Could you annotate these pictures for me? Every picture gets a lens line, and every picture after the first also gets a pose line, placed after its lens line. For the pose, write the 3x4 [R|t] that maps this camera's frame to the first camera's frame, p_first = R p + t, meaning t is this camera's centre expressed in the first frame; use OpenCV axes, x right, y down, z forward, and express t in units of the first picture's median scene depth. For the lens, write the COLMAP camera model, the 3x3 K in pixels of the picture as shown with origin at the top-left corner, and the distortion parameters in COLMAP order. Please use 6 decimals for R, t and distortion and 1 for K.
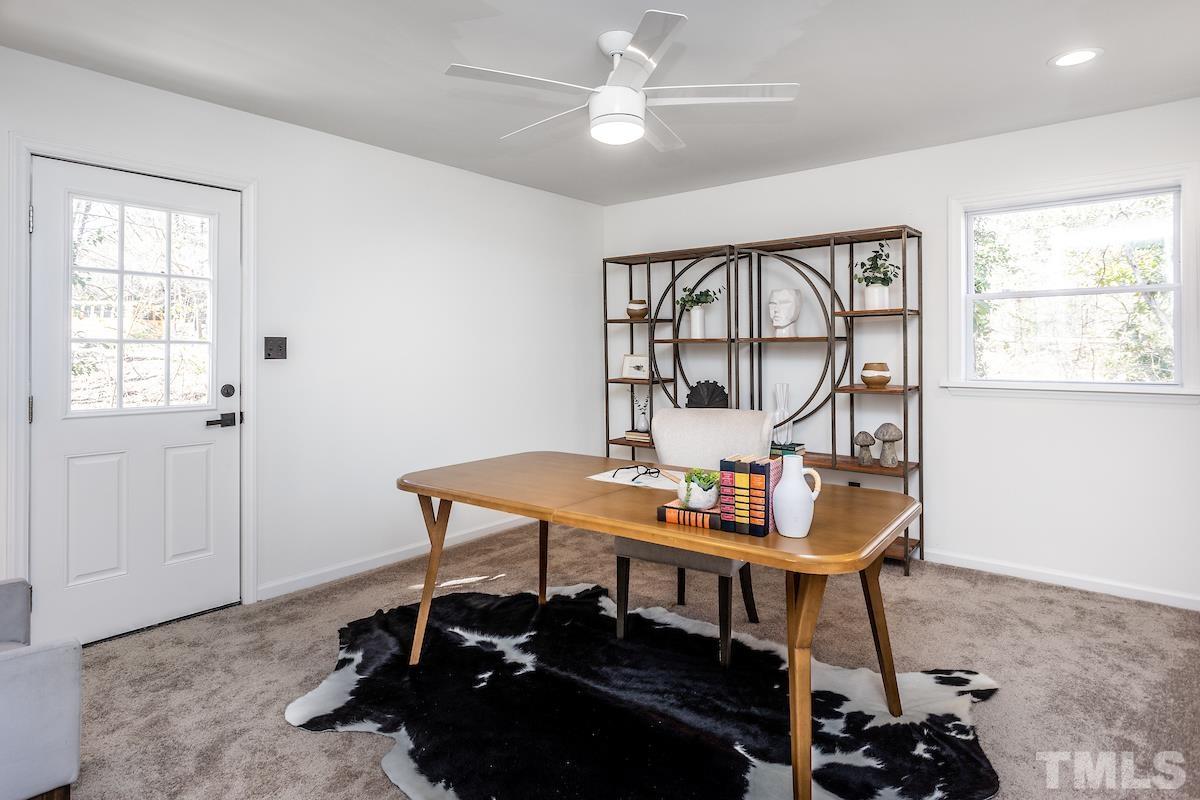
lens RADIAL K [[639.8, 0, 594.0], [0, 639.8, 353.8], [0, 0, 1]] dist [0.001621, 0.000385]
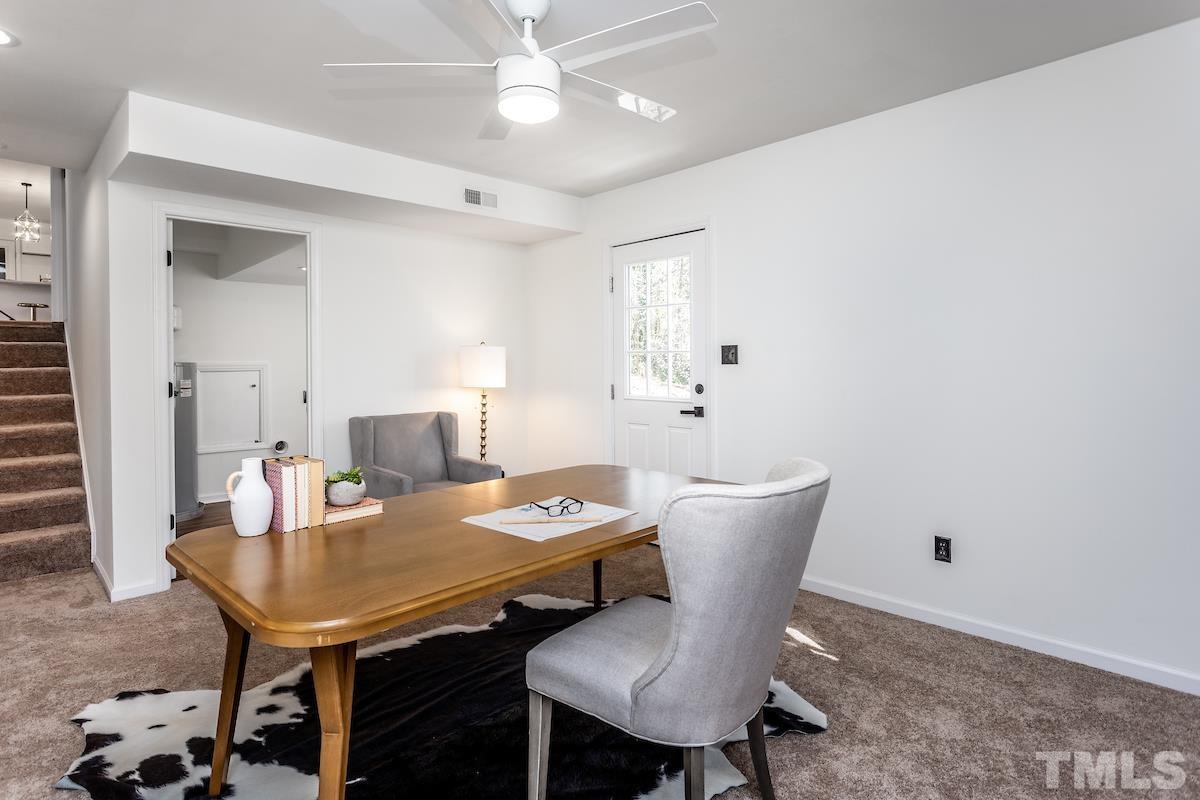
lens RADIAL K [[639.8, 0, 594.4], [0, 639.8, 368.5], [0, 0, 1]] dist [0.001621, 0.000385]
pose [[-0.121937, 0.009241, -0.992495, 0.744108], [0.007633, 0.999936, 0.008373, 0.005131], [0.992508, -0.006554, -0.122000, 0.981854]]
